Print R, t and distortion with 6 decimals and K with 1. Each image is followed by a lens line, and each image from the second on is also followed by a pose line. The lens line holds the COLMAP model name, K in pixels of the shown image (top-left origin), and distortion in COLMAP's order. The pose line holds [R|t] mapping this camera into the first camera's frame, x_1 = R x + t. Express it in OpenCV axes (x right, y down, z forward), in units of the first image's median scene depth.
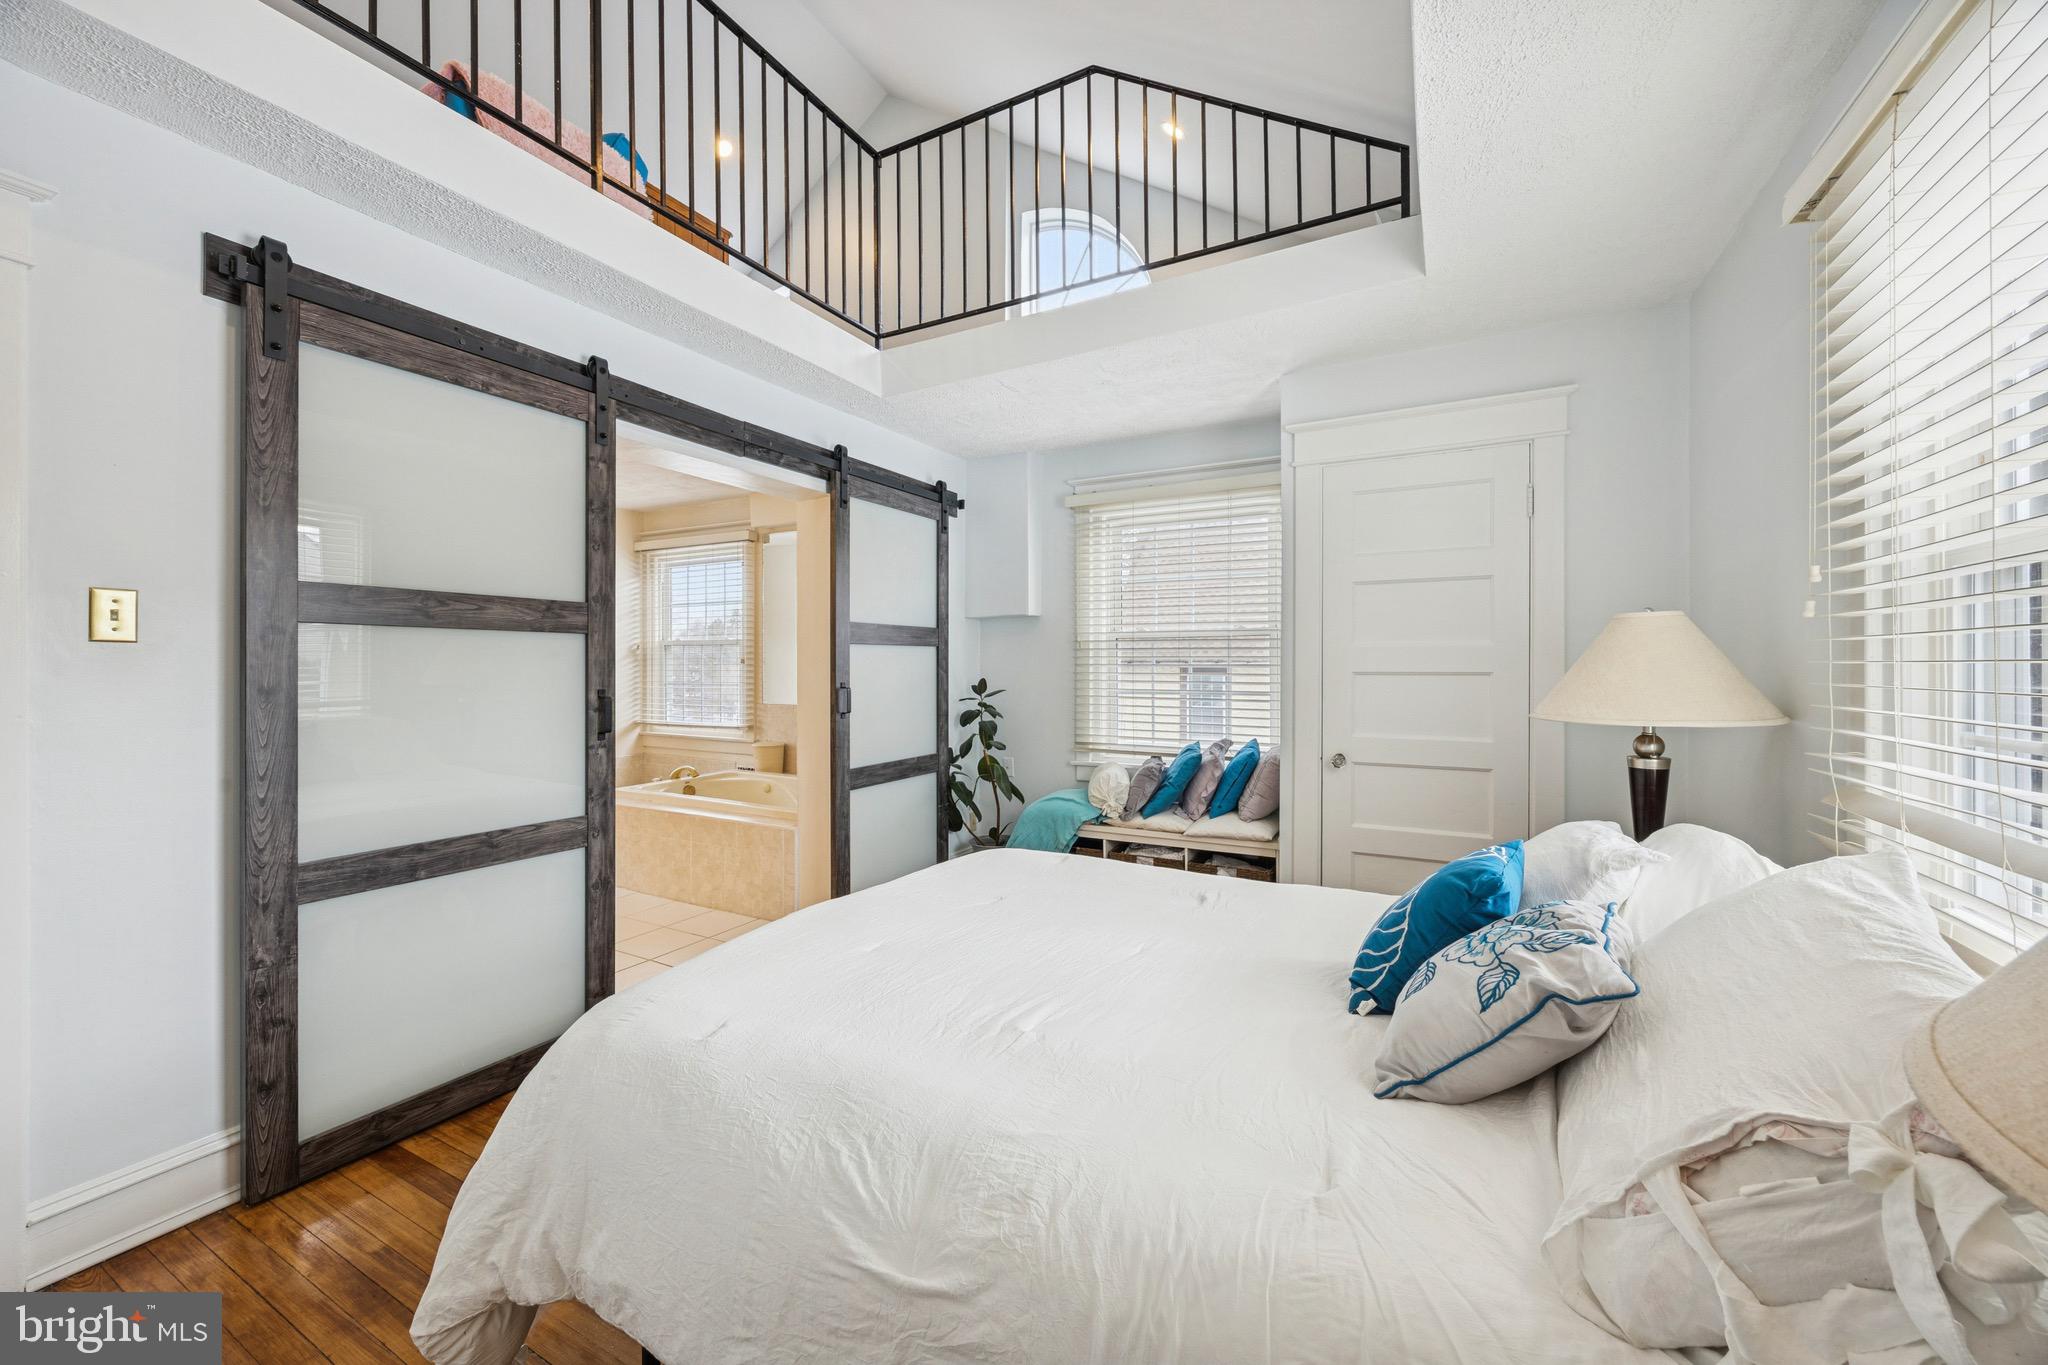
lens RADIAL K [[779.3, 0, 1033.6], [0, 779.3, 673.4], [0, 0, 1]] dist [-0.002021, -0.000133]
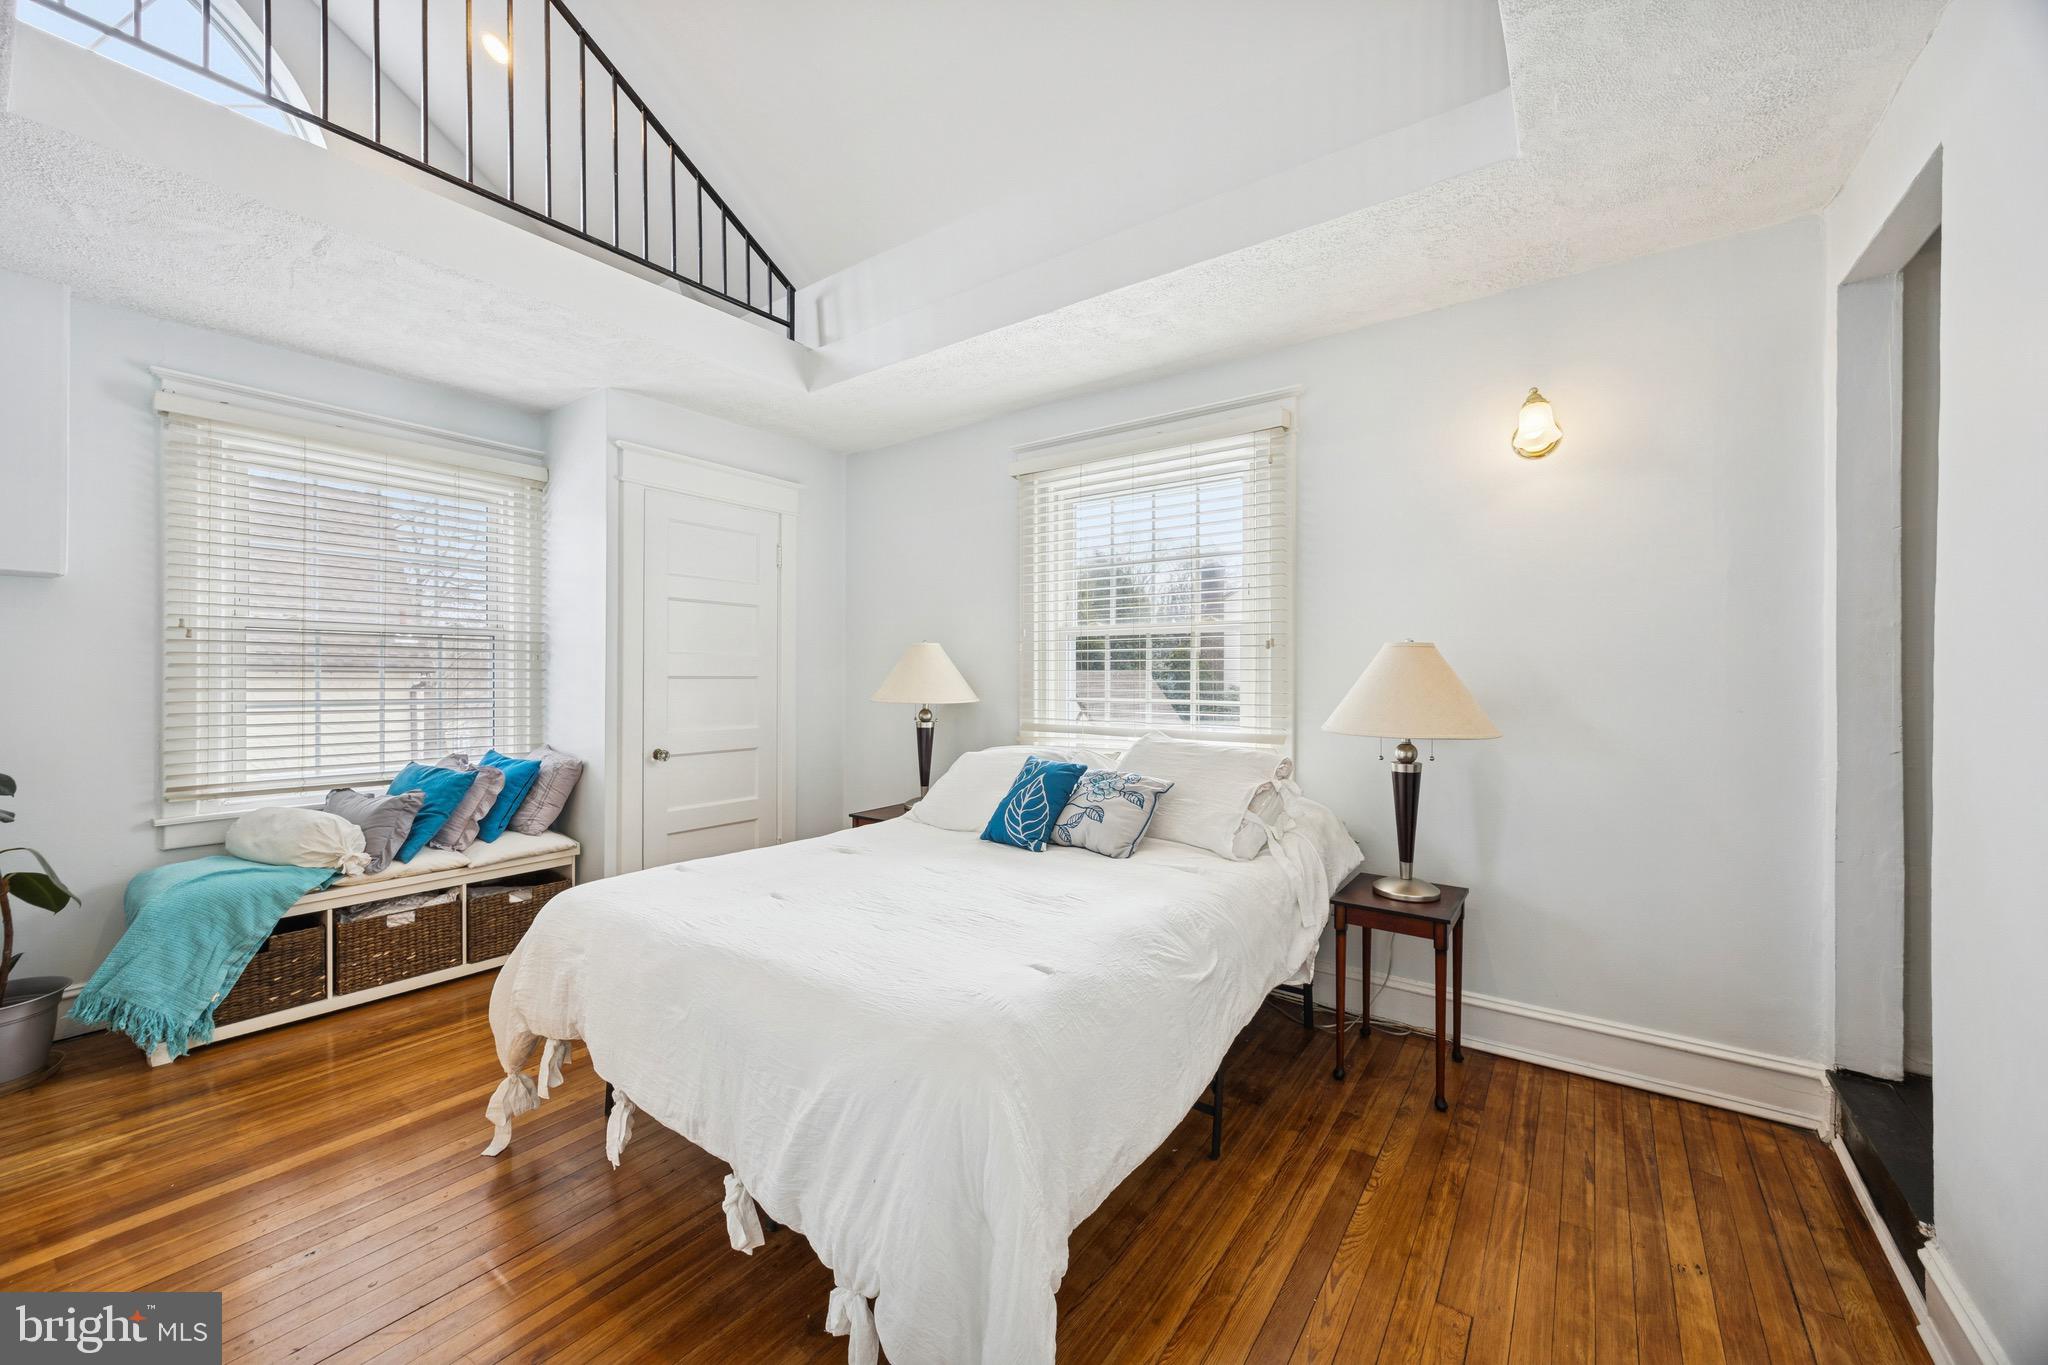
lens RADIAL K [[779.3, 0, 994.0], [0, 779.3, 690.4], [0, 0, 1]] dist [-0.002021, -0.000133]
pose [[0.154120, -0.019274, 0.987864, -0.541108], [0.002964, 0.999814, 0.019045, -0.000851], [-0.988048, -0.000007, 0.154149, 0.292996]]
